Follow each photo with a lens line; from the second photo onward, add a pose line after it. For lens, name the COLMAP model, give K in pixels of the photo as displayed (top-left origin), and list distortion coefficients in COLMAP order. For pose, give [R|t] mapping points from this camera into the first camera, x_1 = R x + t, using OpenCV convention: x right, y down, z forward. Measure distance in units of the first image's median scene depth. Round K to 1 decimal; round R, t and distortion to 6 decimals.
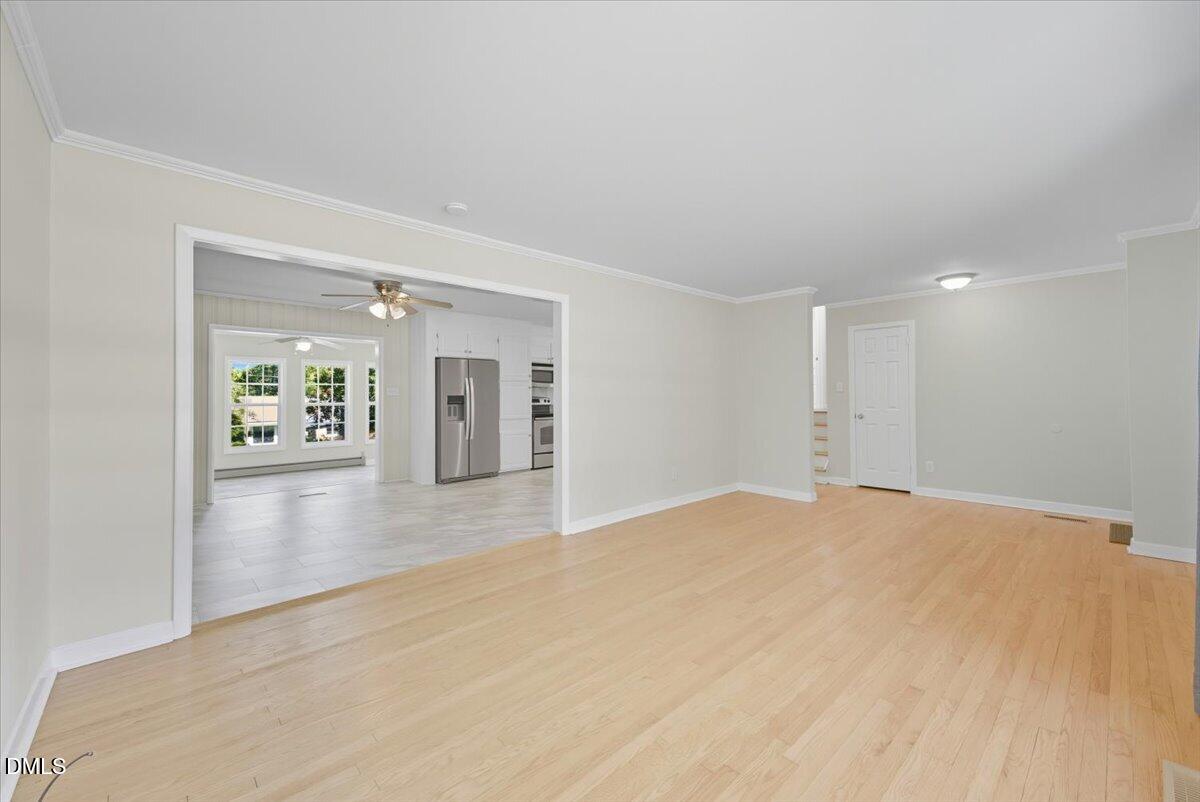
lens RADIAL K [[474.6, 0, 598.2], [0, 474.6, 389.1], [0, 0, 1]] dist [0.001021, -0.000021]
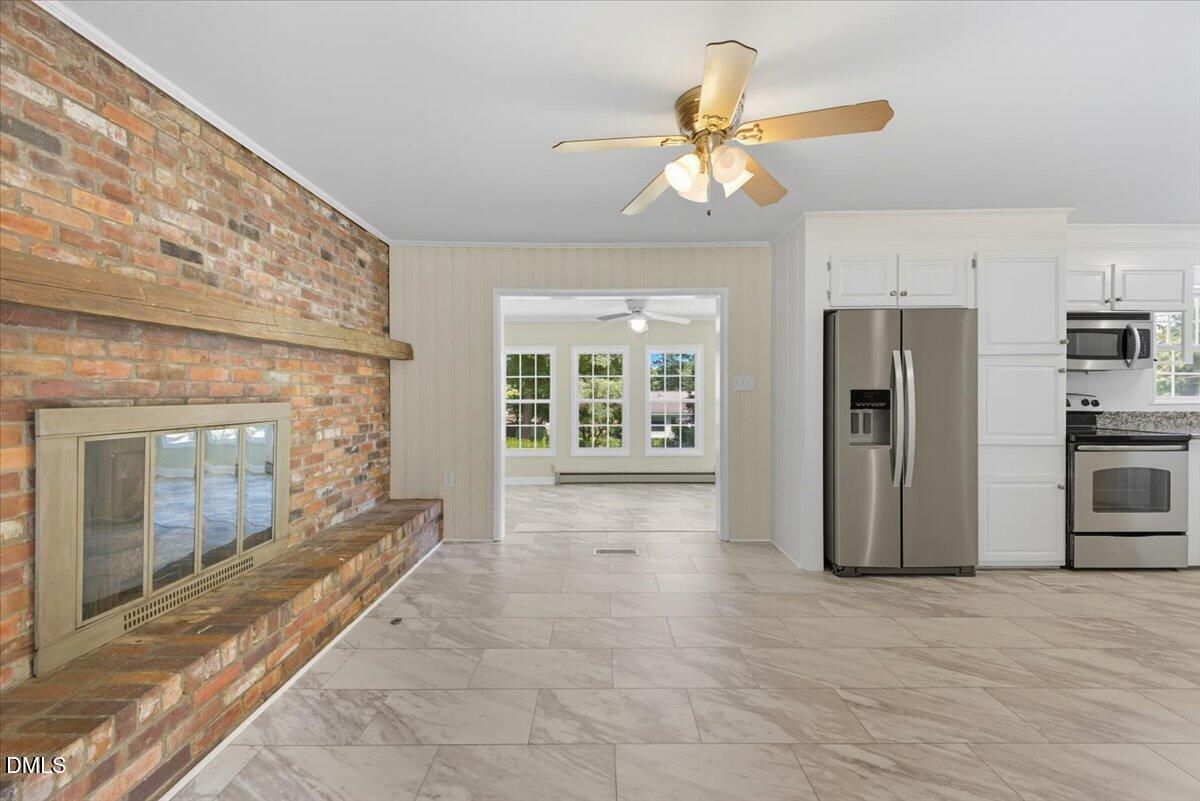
lens RADIAL K [[475.4, 0, 604.5], [0, 475.4, 395.6], [0, 0, 1]] dist [0.020848, -0.005699]
pose [[0.739421, 0.010776, -0.673157, -0.174511], [0.004397, 0.999773, 0.020833, 0.008481], [0.673229, -0.018364, 0.739206, 0.473118]]
